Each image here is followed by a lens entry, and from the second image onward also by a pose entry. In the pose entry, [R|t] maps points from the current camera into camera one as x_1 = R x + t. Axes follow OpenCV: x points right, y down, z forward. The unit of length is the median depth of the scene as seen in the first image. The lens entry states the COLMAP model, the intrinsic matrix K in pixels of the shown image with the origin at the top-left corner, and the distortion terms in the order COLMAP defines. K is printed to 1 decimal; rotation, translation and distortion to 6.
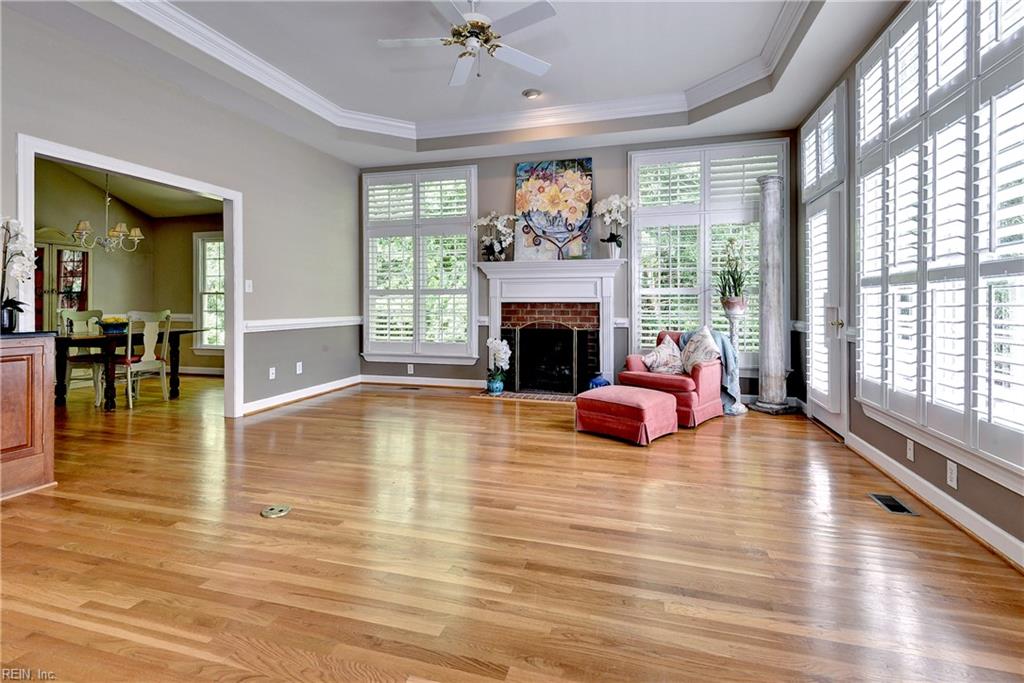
lens RADIAL K [[475.9, 0, 509.6], [0, 475.9, 303.3], [0, 0, 1]] dist [0.024289, -0.012670]
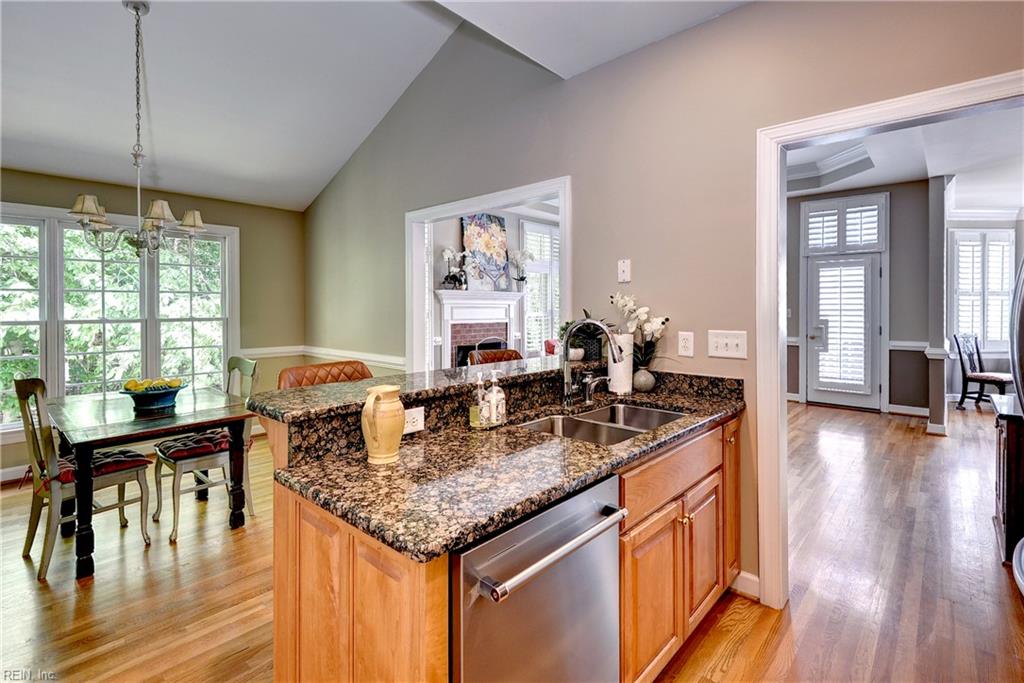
lens RADIAL K [[475.9, 0, 514.6], [0, 475.9, 310.9], [0, 0, 1]] dist [0.024289, -0.012670]
pose [[0.439310, -0.008841, 0.898292, -1.088071], [-0.000168, 0.999951, 0.009924, -0.050292], [-0.898335, -0.004510, 0.439287, 0.373621]]
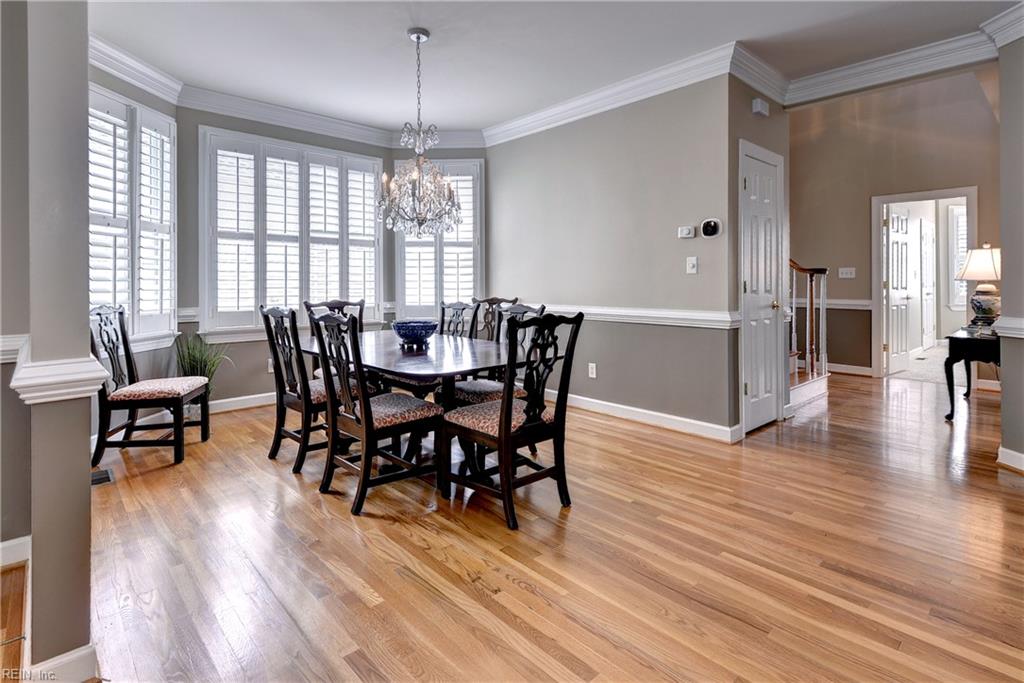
lens RADIAL K [[502.3, 0, 508.9], [0, 502.3, 283.0], [0, 0, 1]] dist [0.014216, -0.009827]
pose [[-0.859144, 0.001078, 0.511733, -0.211593], [-0.000193, 0.999997, -0.002430, -0.005525], [-0.511734, -0.002187, -0.859141, 0.150474]]
